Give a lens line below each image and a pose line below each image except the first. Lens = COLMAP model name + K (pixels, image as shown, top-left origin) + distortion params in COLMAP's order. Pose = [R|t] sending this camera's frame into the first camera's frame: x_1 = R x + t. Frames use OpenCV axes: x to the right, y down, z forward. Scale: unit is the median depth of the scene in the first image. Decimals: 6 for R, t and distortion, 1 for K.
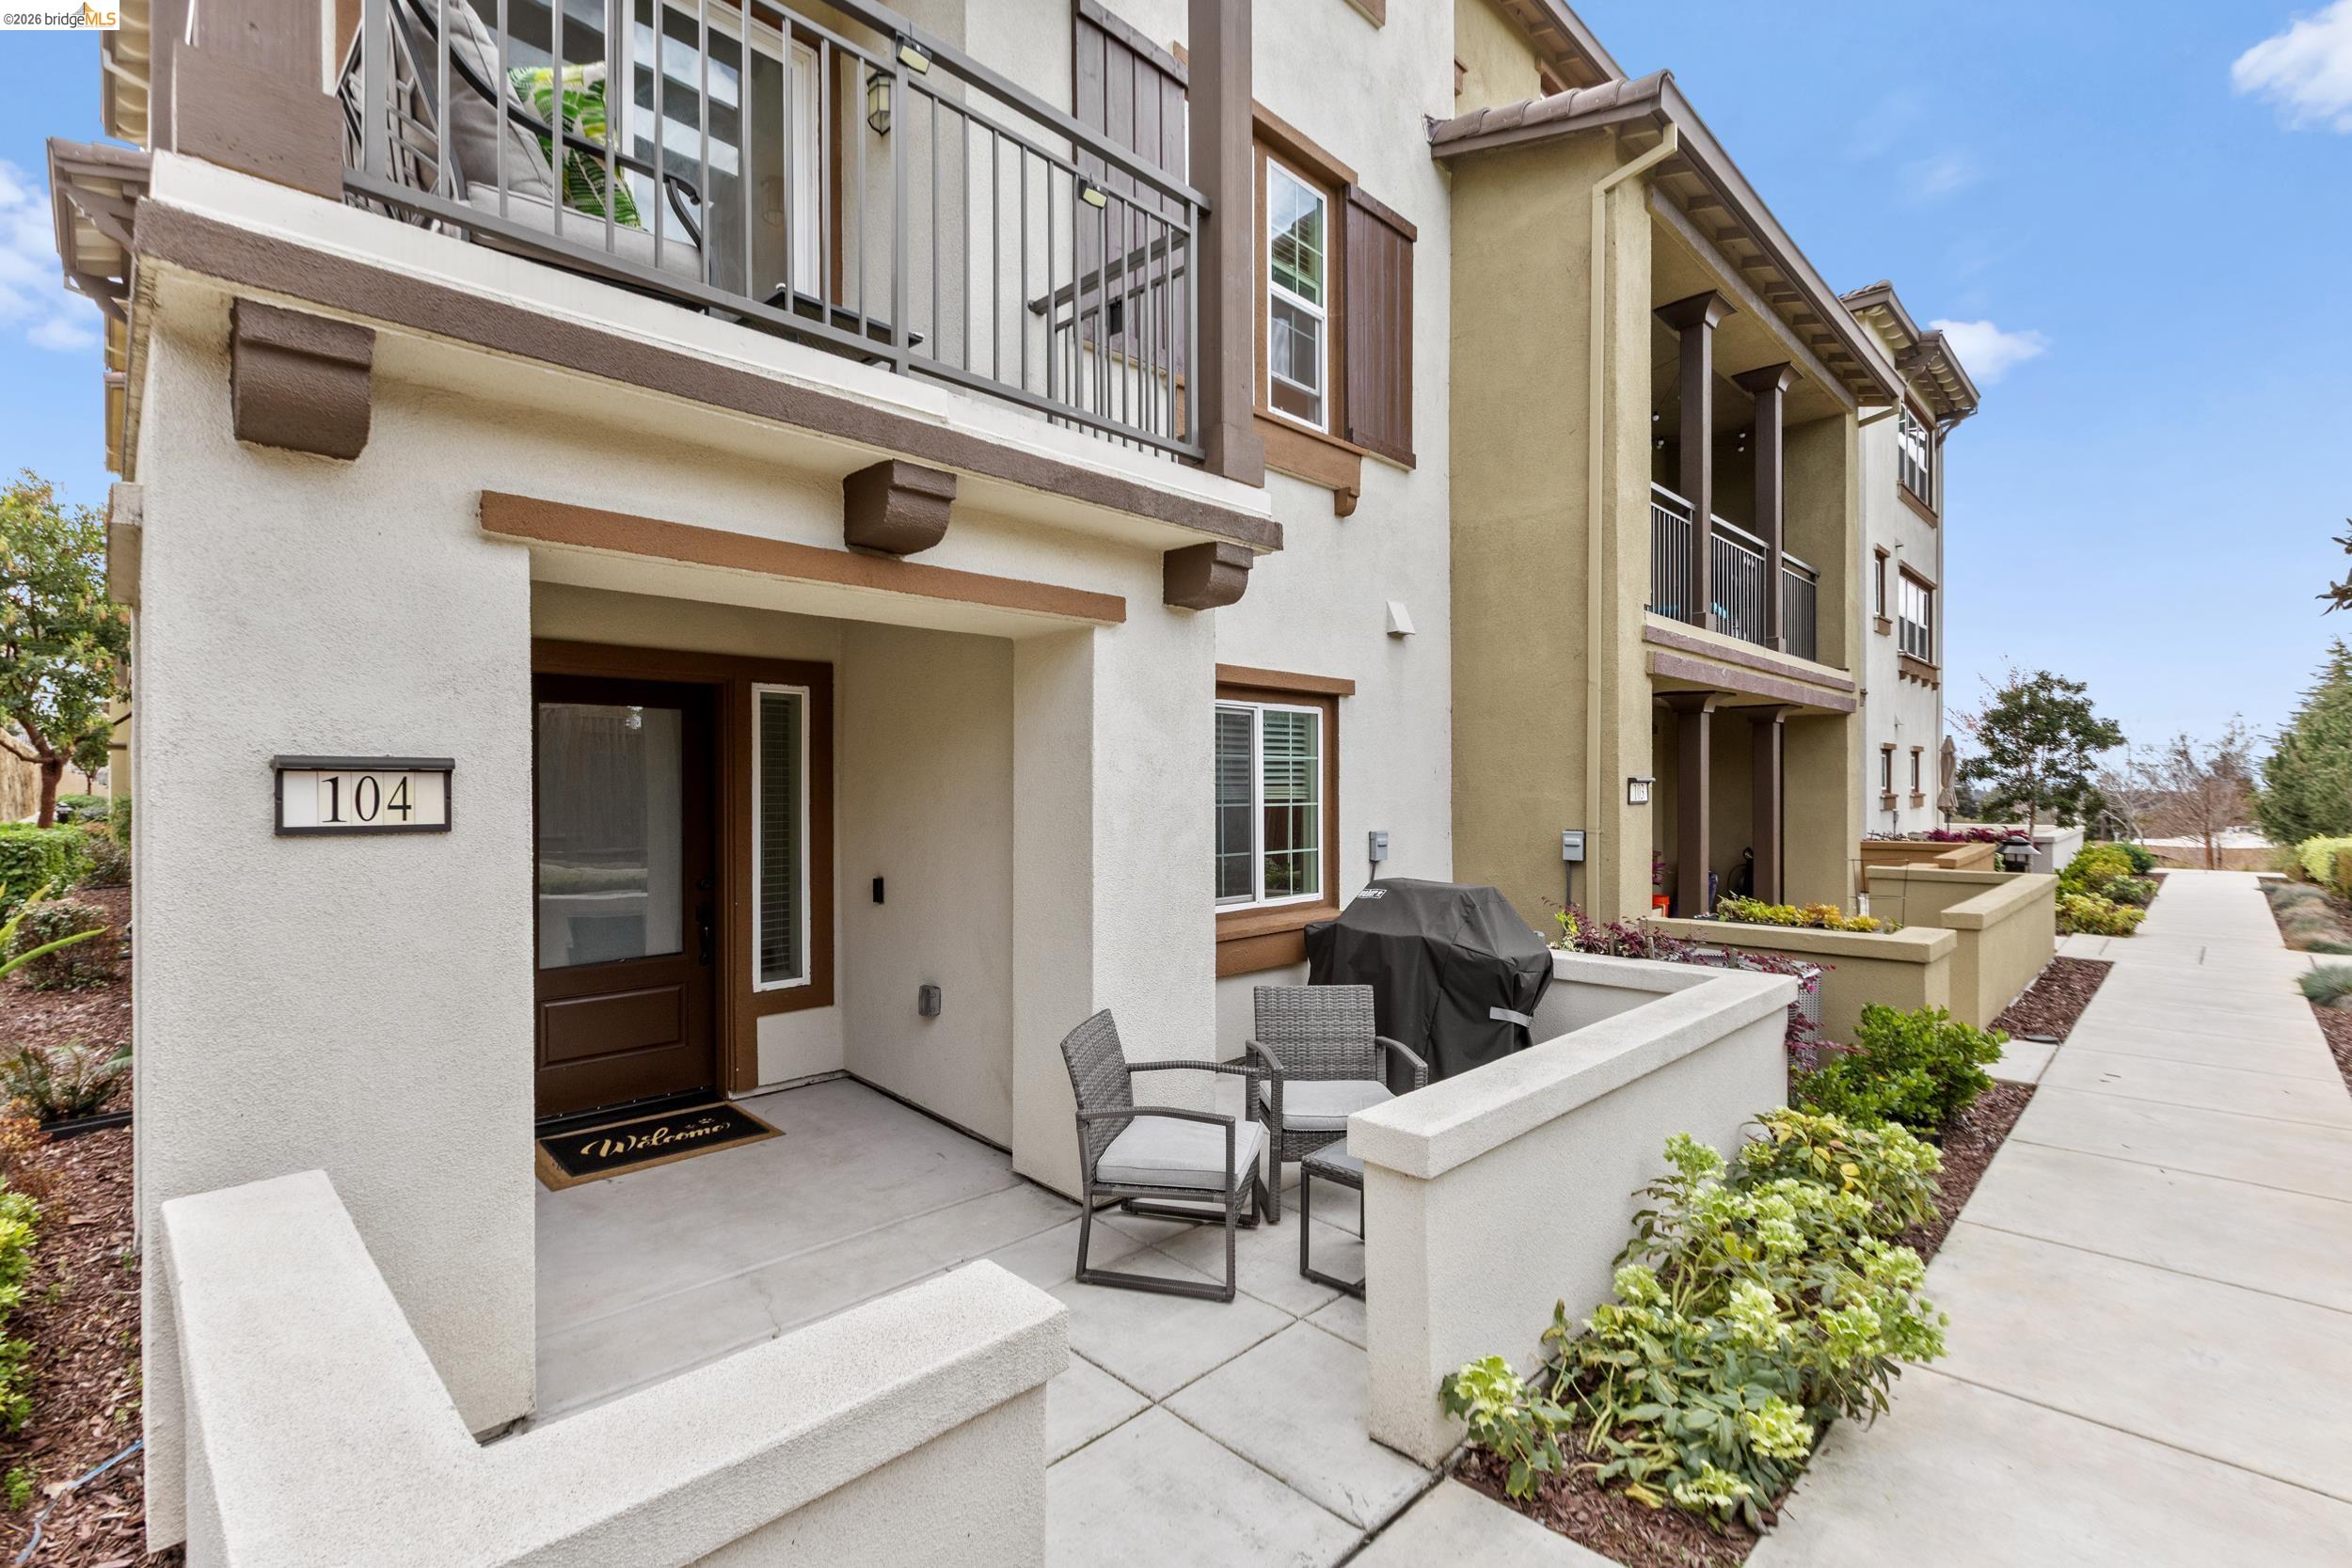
lens RADIAL K [[1064.6, 0, 1176.0], [0, 1064.6, 784.0], [0, 0, 1]] dist [-0.001371, 0.000173]
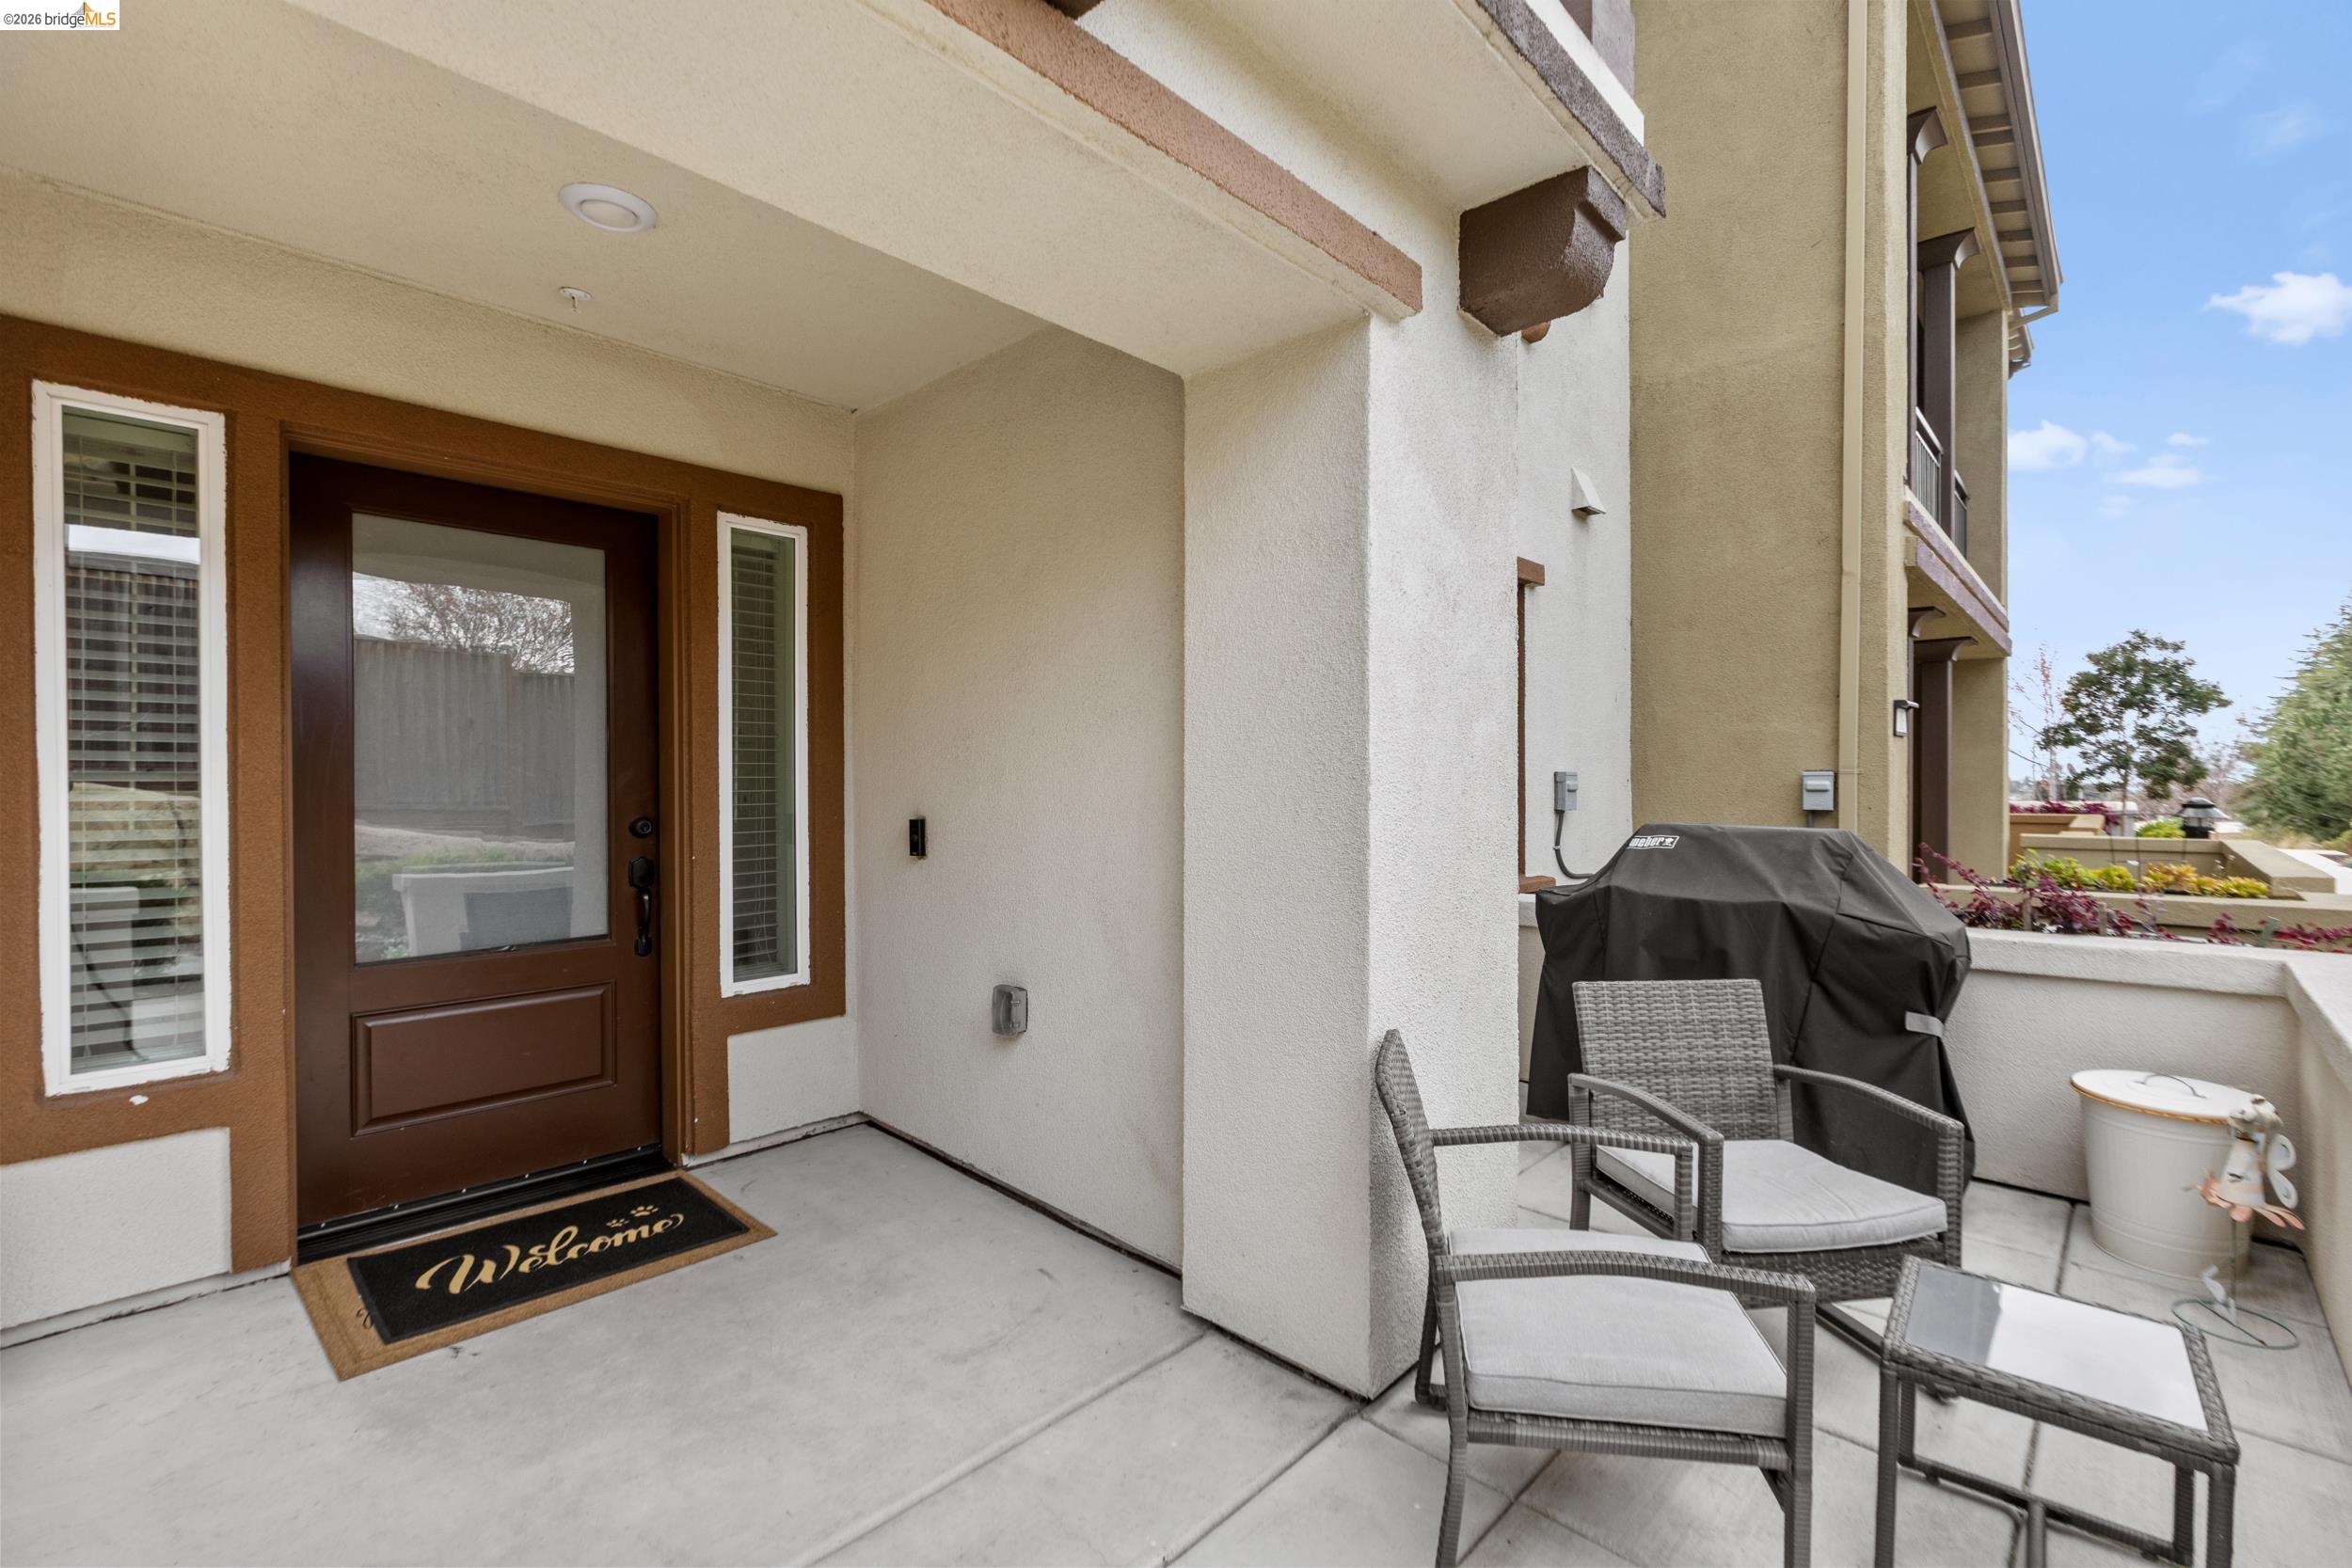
lens RADIAL K [[1044.1, 0, 1176.0], [0, 1044.1, 784.0], [0, 0, 1]] dist [0.000131, -0.000104]
pose [[0.999369, -0.001225, 0.035504, -0.147684], [0.001011, 0.999981, 0.006042, 0.064713], [-0.035511, -0.006002, 0.999351, 0.367566]]
